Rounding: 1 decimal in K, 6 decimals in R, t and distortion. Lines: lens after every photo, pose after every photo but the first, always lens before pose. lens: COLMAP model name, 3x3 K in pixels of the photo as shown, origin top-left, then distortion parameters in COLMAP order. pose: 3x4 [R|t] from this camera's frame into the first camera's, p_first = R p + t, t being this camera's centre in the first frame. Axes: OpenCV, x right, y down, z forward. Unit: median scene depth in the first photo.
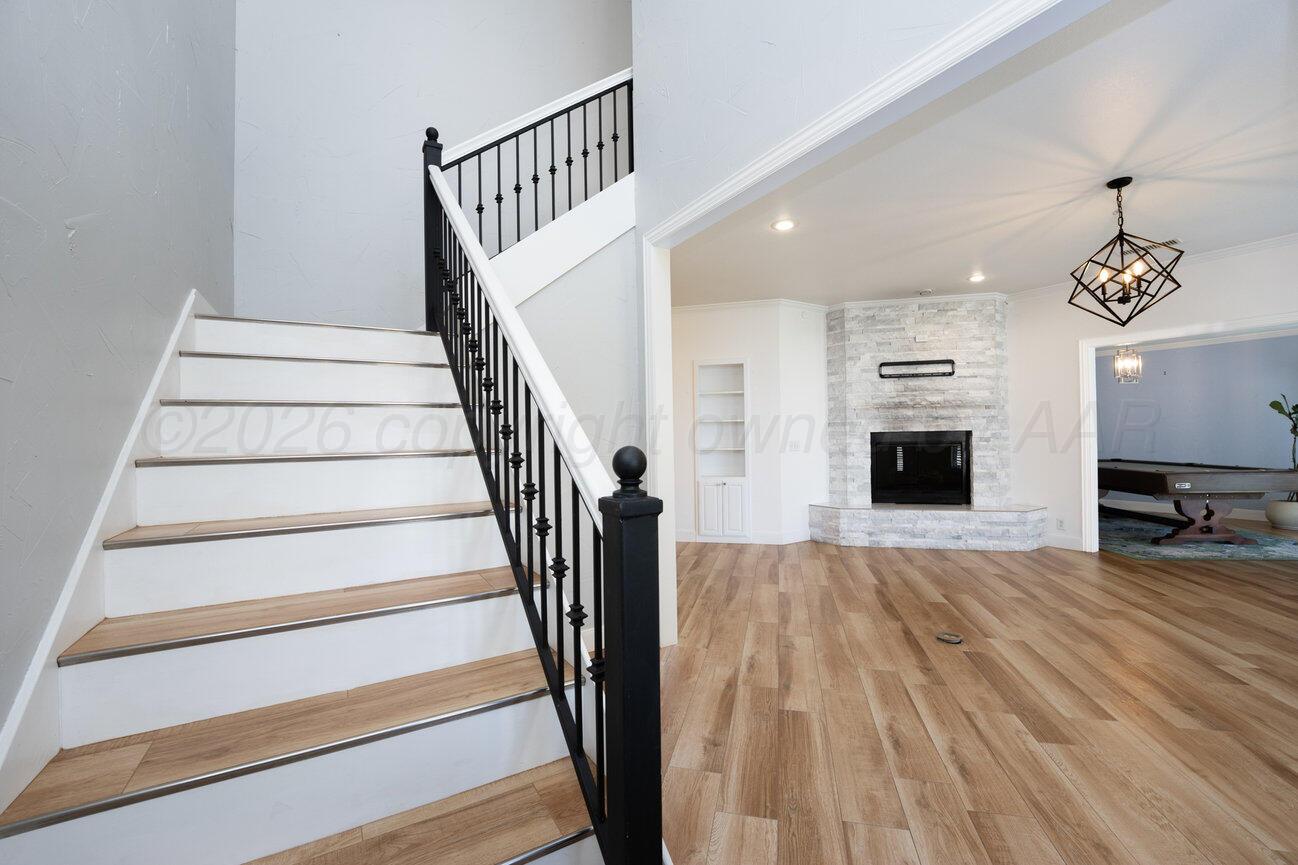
lens RADIAL K [[524.6, 0, 649.0], [0, 524.6, 432.5], [0, 0, 1]] dist [-0.019844, 0.000315]
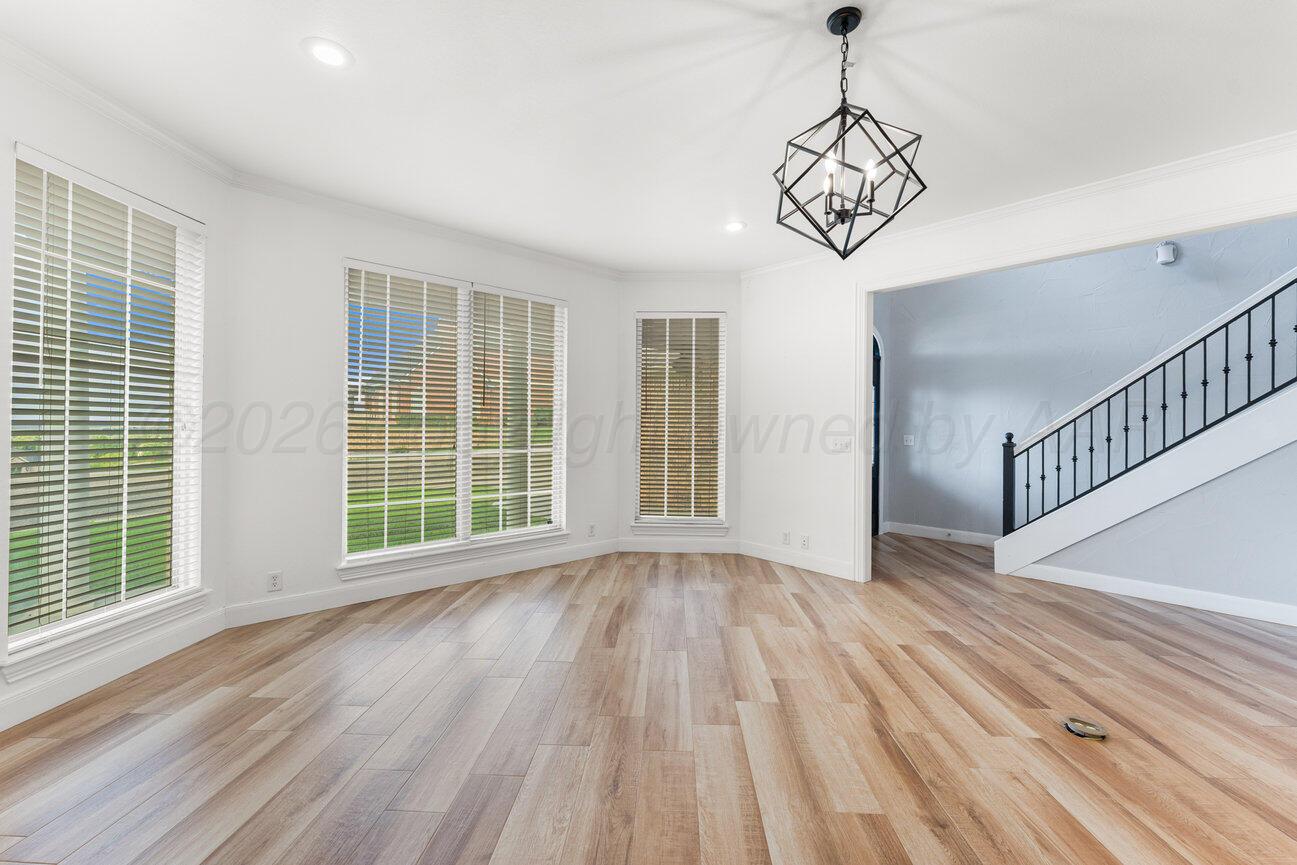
lens RADIAL K [[527.8, 0, 648.5], [0, 527.8, 432.5], [0, 0, 1]] dist [0.001332, 0.000021]
pose [[-0.980678, 0.010868, -0.195326, 1.133044], [0.010064, 0.999936, 0.005108, -0.009137], [0.195369, 0.003044, -0.980725, 1.391330]]
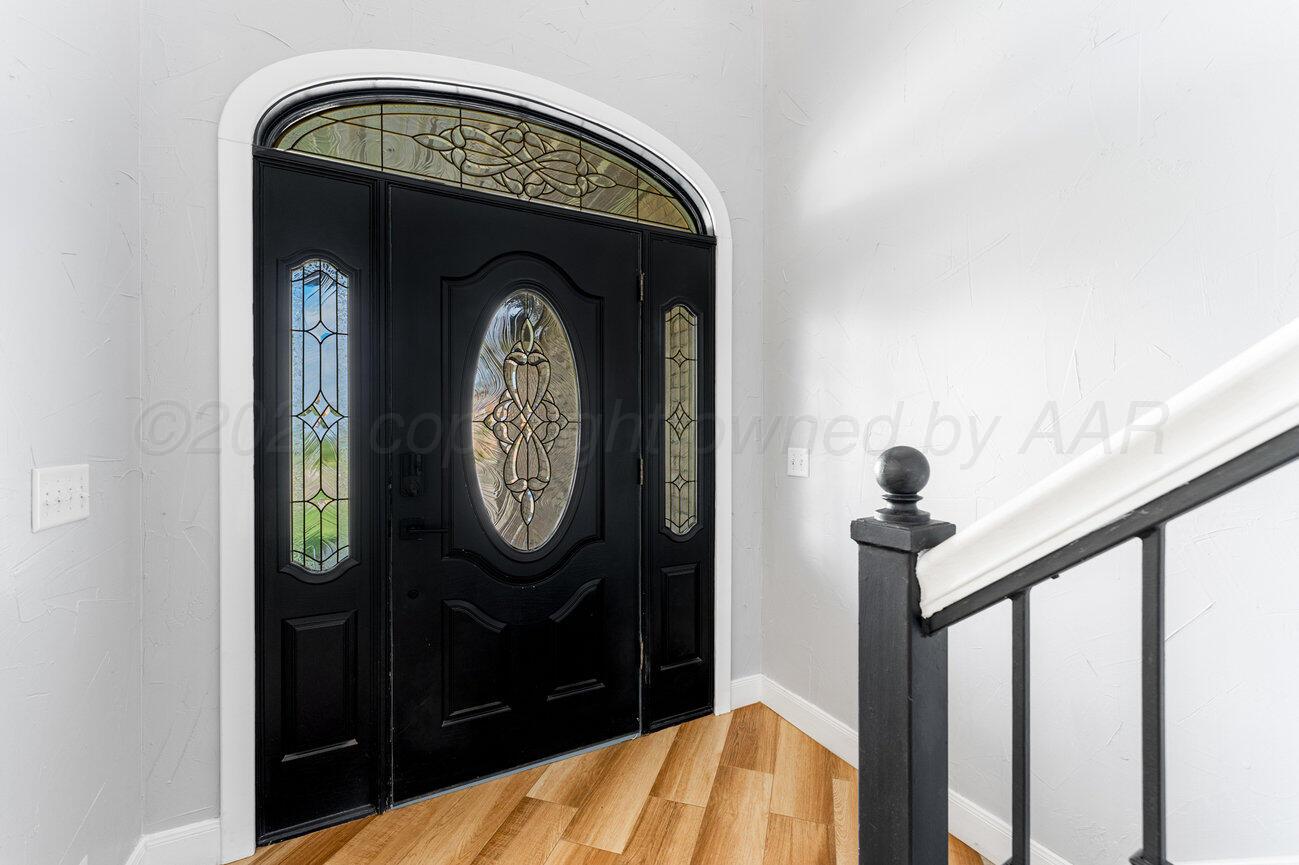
lens RADIAL K [[520.9, 0, 650.8], [0, 520.9, 438.3], [0, 0, 1]] dist [-0.000064, -0.000032]
pose [[-0.998166, 0.017774, 0.057864, 0.069042], [0.017984, 0.999833, 0.003109, 0.002094], [-0.057799, 0.004144, -0.998320, 0.464815]]
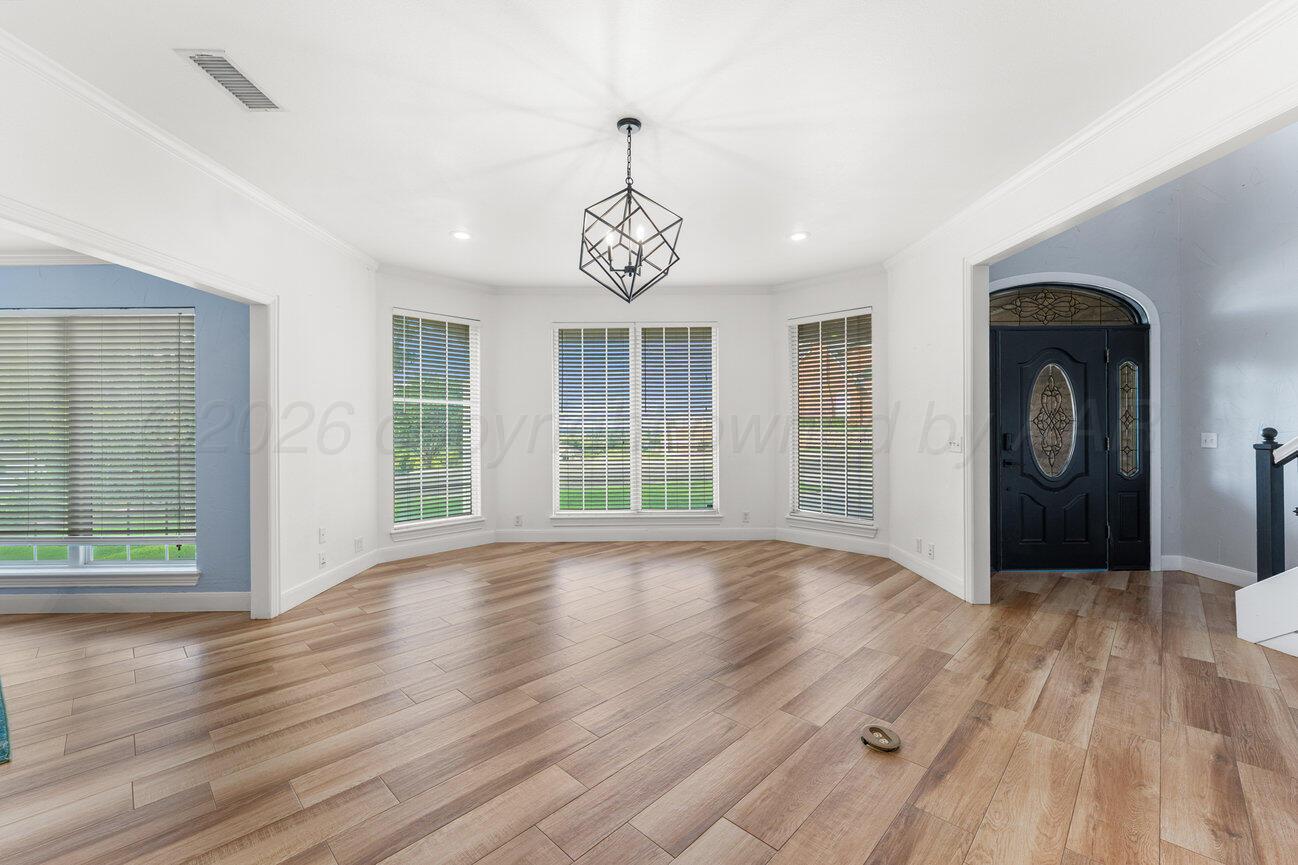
lens RADIAL K [[524.5, 0, 649.1], [0, 524.5, 429.6], [0, 0, 1]] dist [-0.003635, -0.000239]
pose [[-0.861217, 0.020401, 0.507827, 0.428426], [0.016477, 0.999790, -0.012222, 0.004233], [-0.507970, -0.002158, -0.861372, 1.518221]]
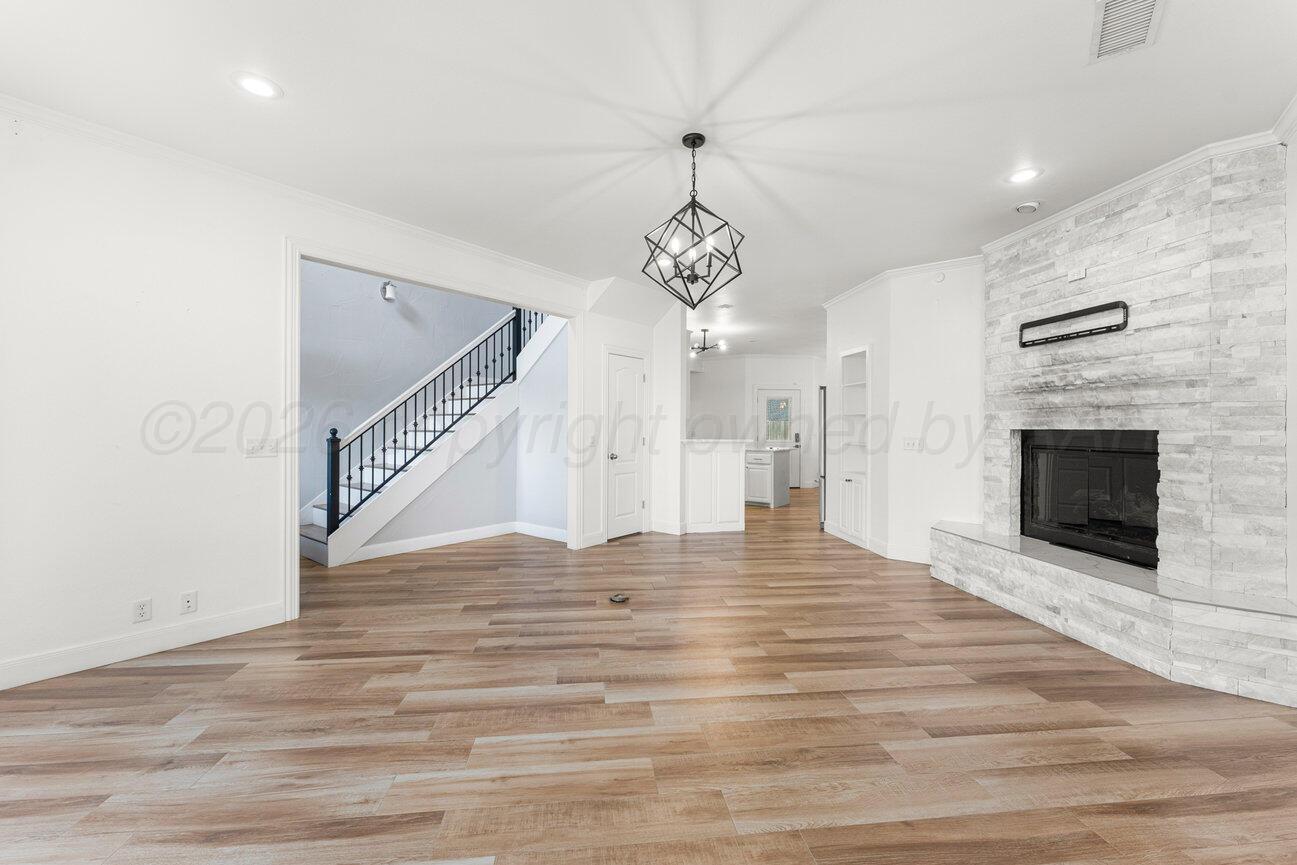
lens RADIAL K [[524.1, 0, 648.6], [0, 524.1, 429.6], [0, 0, 1]] dist [-0.003635, -0.000239]
pose [[0.353049, 0.022824, -0.935327, 1.533217], [-0.004591, 0.999733, 0.022663, -0.023281], [0.935594, -0.003707, 0.353059, 0.557583]]
